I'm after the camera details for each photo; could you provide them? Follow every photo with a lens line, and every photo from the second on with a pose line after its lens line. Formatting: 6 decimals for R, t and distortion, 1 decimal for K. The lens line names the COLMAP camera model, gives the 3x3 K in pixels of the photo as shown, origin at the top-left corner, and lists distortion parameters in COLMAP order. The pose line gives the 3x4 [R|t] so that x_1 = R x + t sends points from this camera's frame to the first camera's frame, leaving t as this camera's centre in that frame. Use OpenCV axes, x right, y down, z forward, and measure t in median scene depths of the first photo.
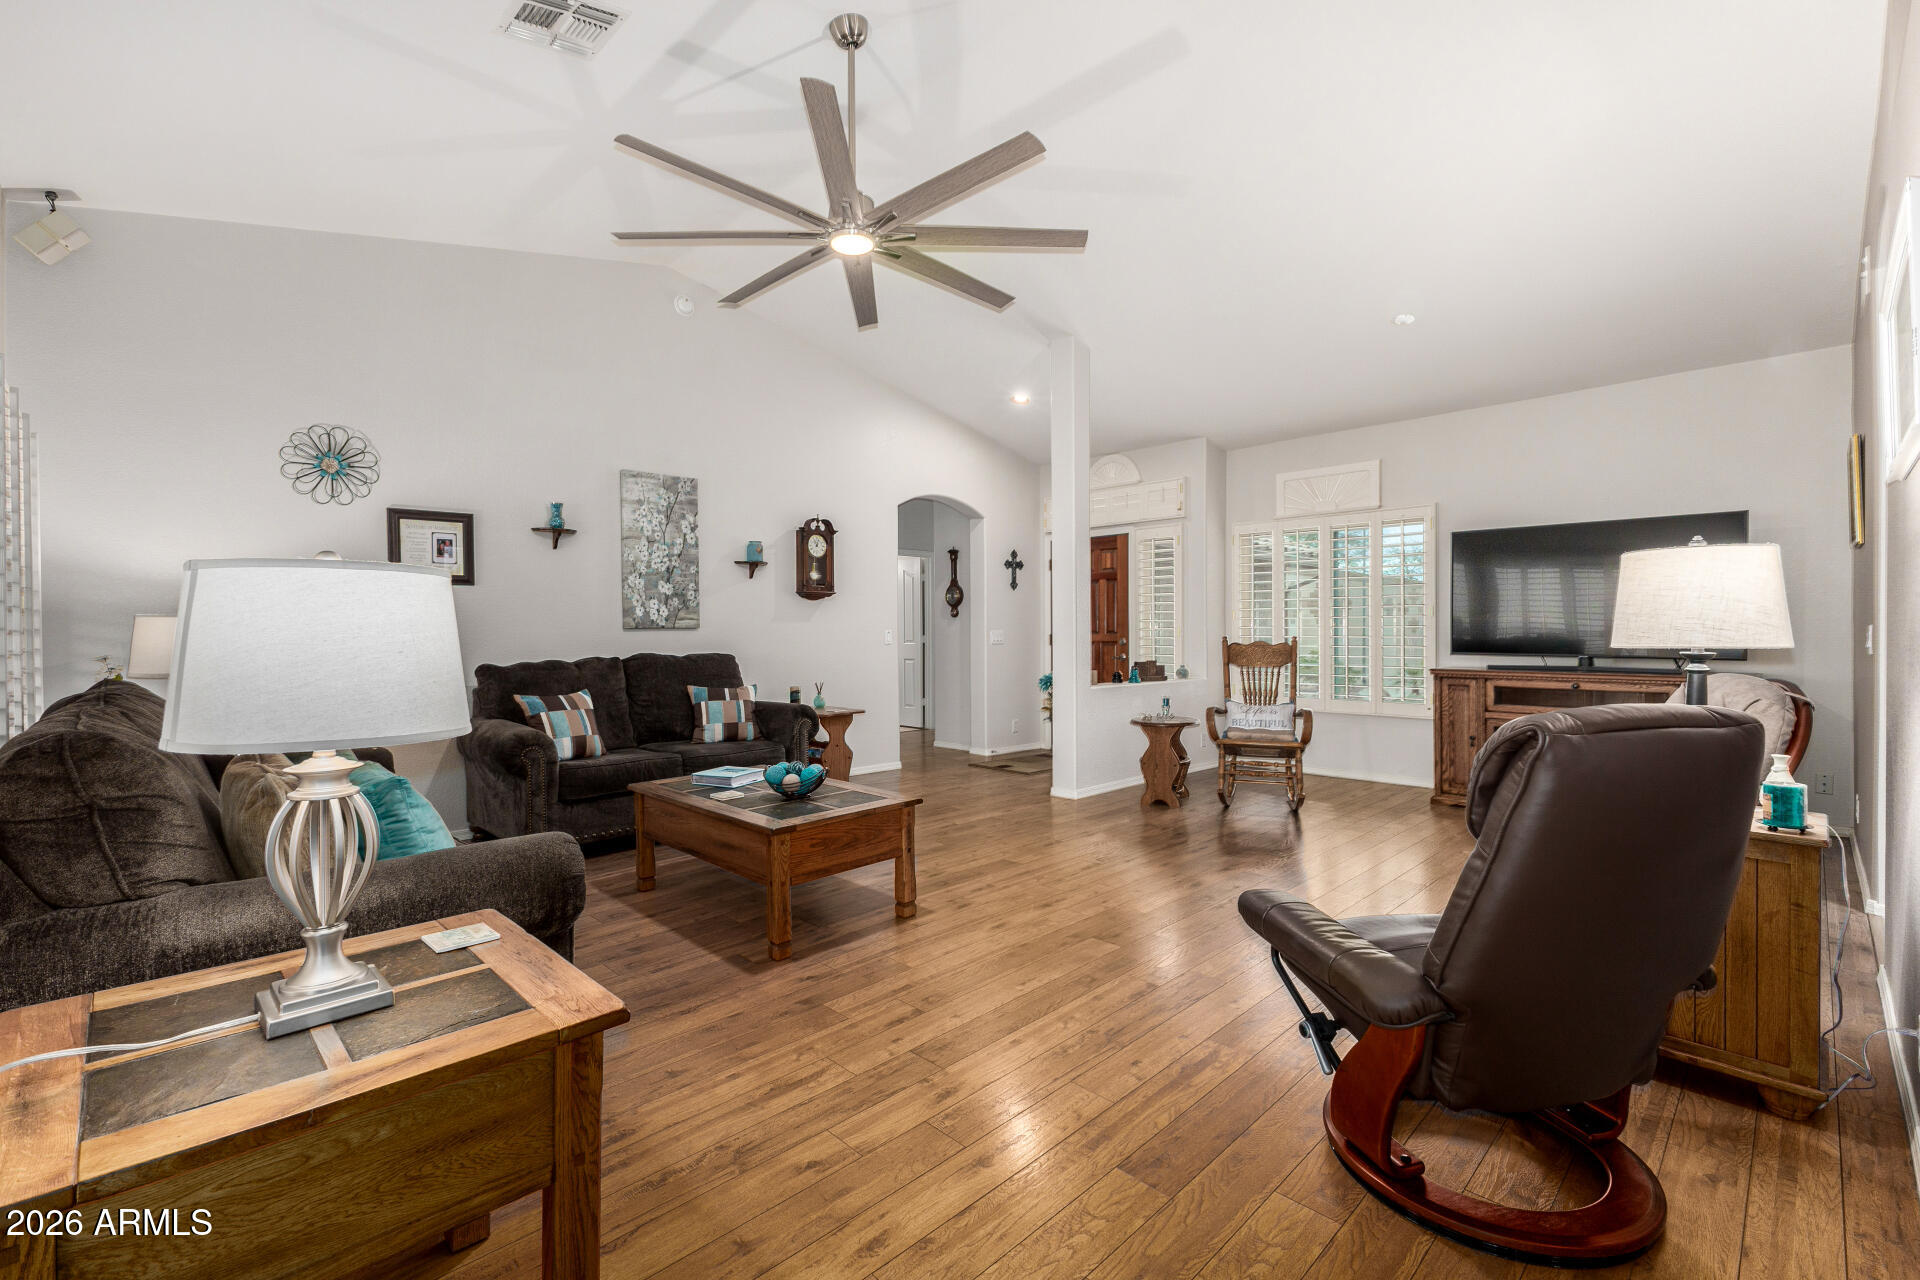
lens RADIAL K [[836.7, 0, 961.8], [0, 836.7, 628.1], [0, 0, 1]] dist [0.011593, -0.002765]
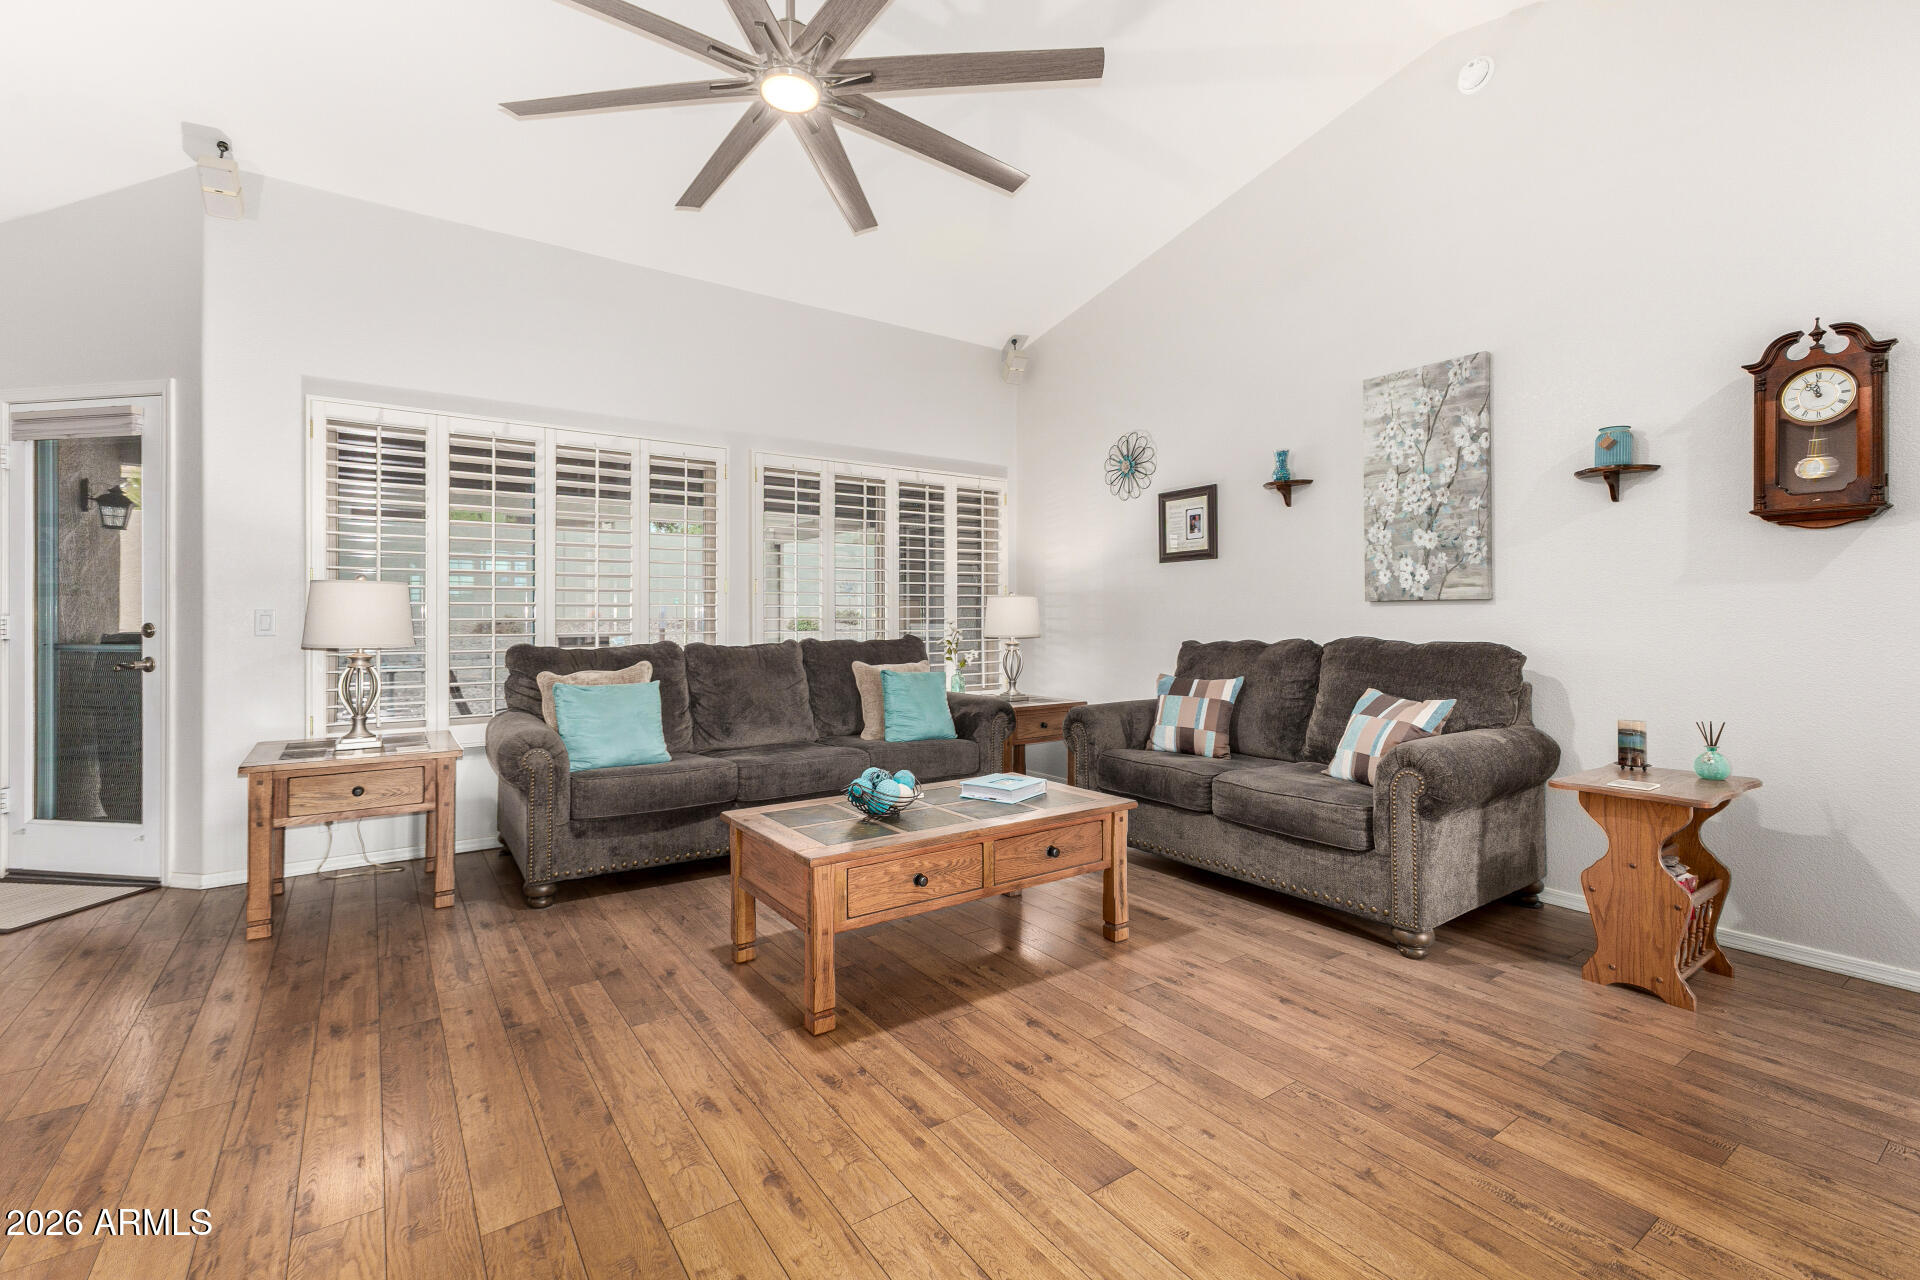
lens RADIAL K [[836.7, 0, 960.3], [0, 836.7, 610.0], [0, 0, 1]] dist [0.011593, -0.002765]
pose [[-0.164770, -0.002710, -0.986328, 0.356153], [0.002858, 0.999991, -0.003225, 0.008647], [0.986328, -0.003350, -0.164760, 0.763614]]
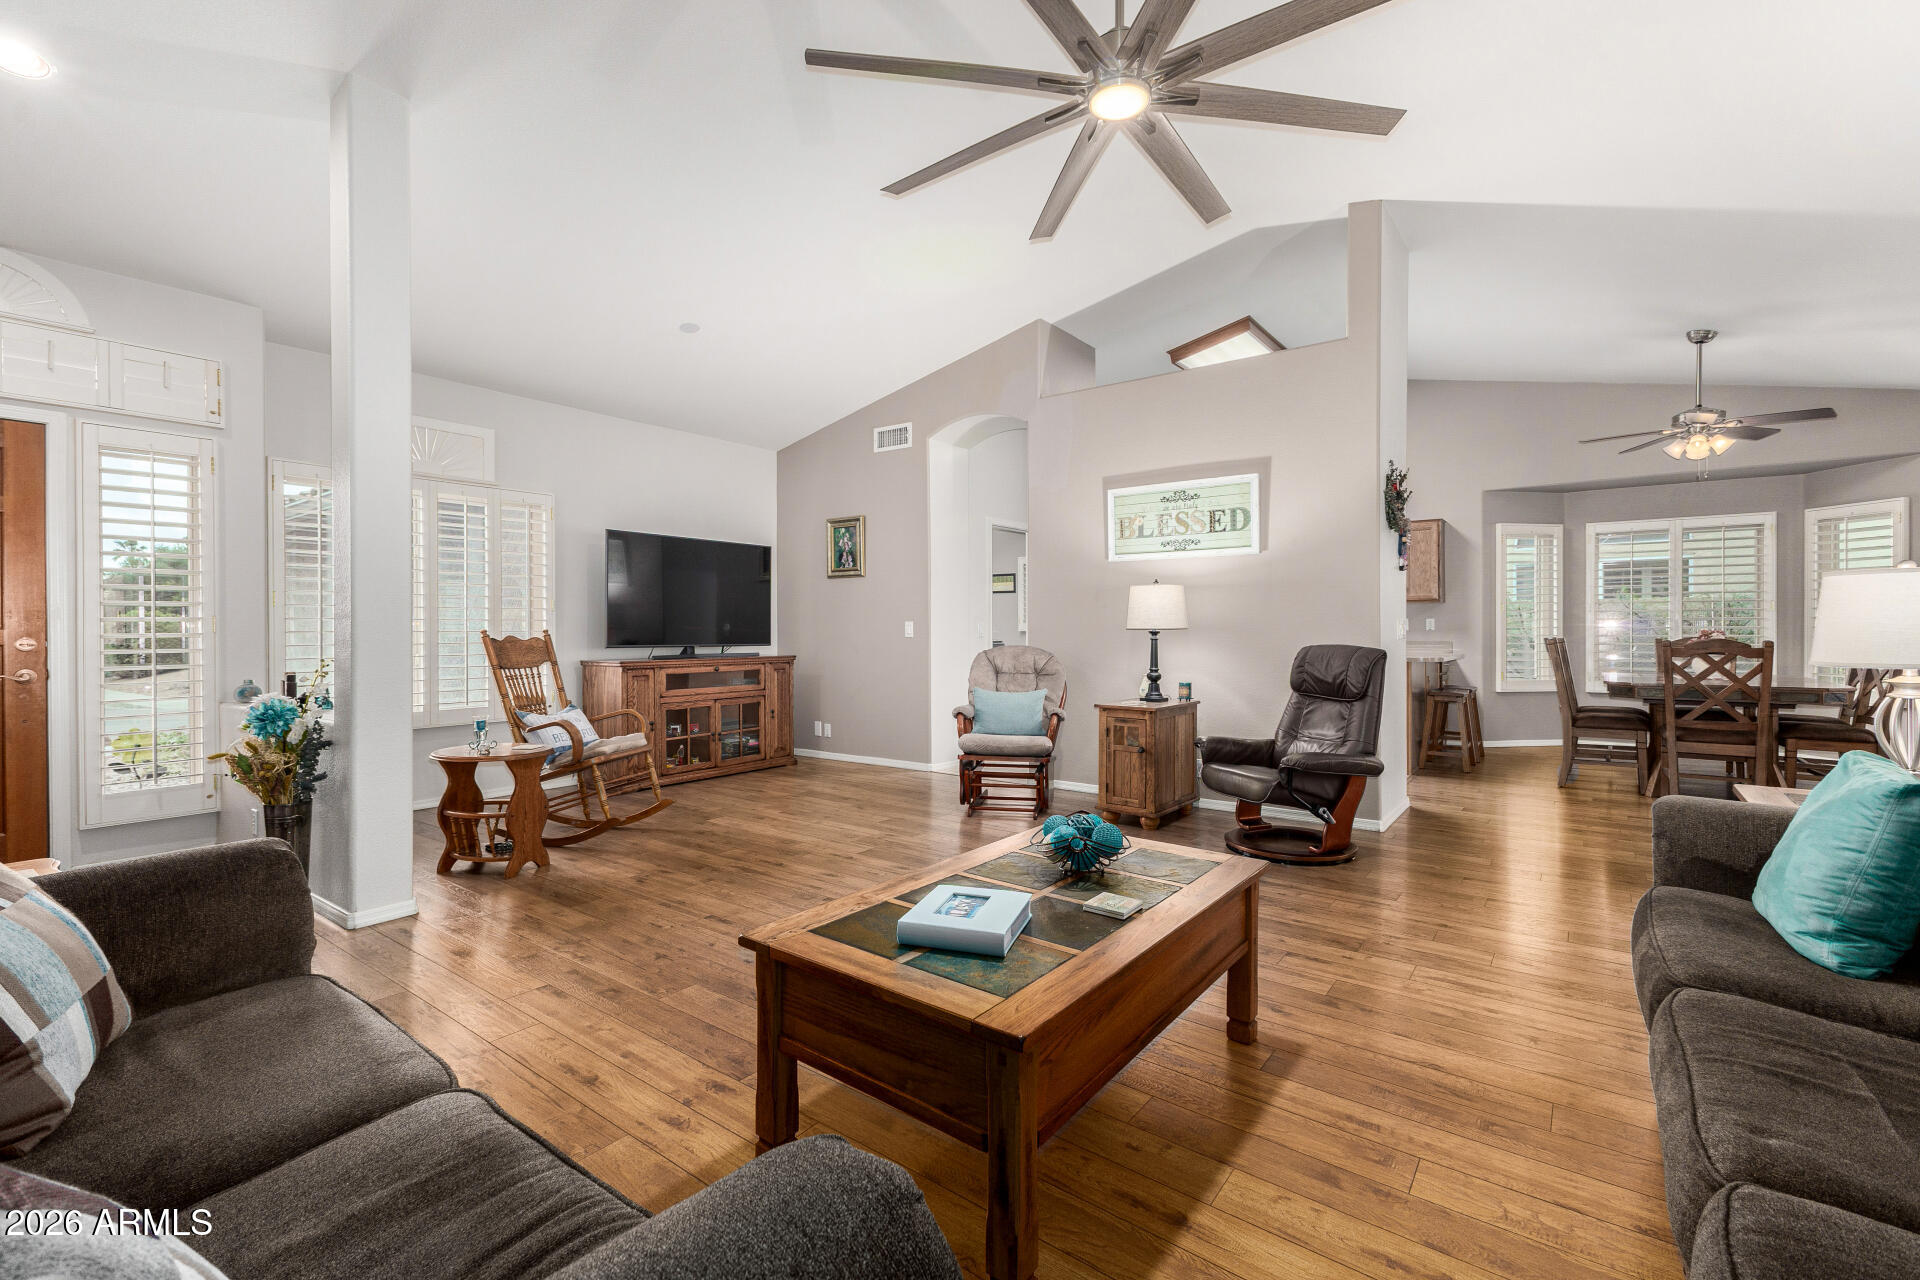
lens RADIAL K [[836.7, 0, 962.4], [0, 836.7, 632.0], [0, 0, 1]] dist [0.011593, -0.002765]
pose [[-0.148727, 0.000403, 0.988878, -0.511447], [0.003656, 0.999993, 0.000142, 0.014007], [-0.988872, 0.003636, -0.148727, 0.750500]]
